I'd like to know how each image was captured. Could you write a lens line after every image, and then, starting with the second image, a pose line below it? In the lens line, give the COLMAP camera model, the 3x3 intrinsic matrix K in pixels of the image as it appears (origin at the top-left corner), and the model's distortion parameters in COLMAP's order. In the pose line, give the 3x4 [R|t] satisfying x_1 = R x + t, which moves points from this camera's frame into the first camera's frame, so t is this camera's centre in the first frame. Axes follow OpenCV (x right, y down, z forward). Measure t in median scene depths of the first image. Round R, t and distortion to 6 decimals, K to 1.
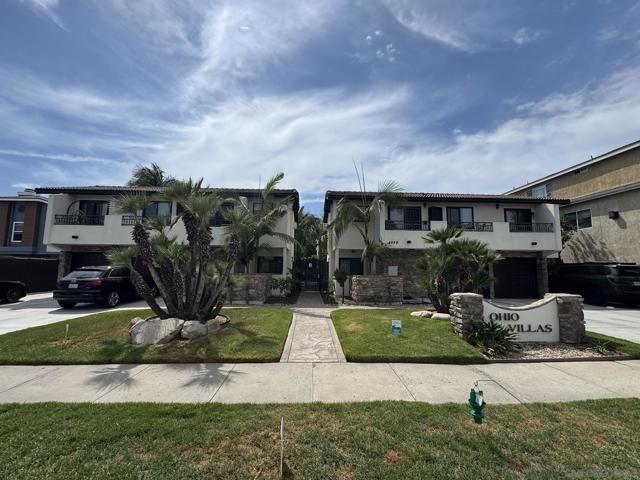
lens RADIAL K [[276.2, 0, 320.7], [0, 276.2, 243.9], [0, 0, 1]] dist [0.001459, -0.000307]
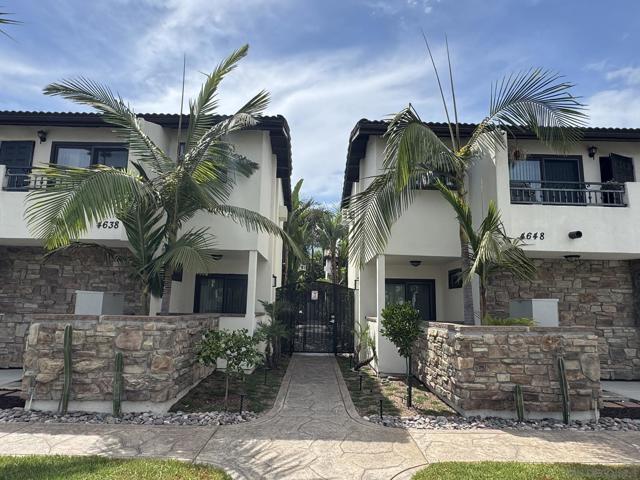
lens RADIAL K [[399.6, 0, 320.1], [0, 399.6, 231.7], [0, 0, 1]] dist [-0.005330, -0.000315]
pose [[0.999804, 0.006066, -0.018852, -0.018757], [-0.007712, 0.996048, -0.088476, 0.035393], [0.018241, 0.088604, 0.995900, 0.397015]]
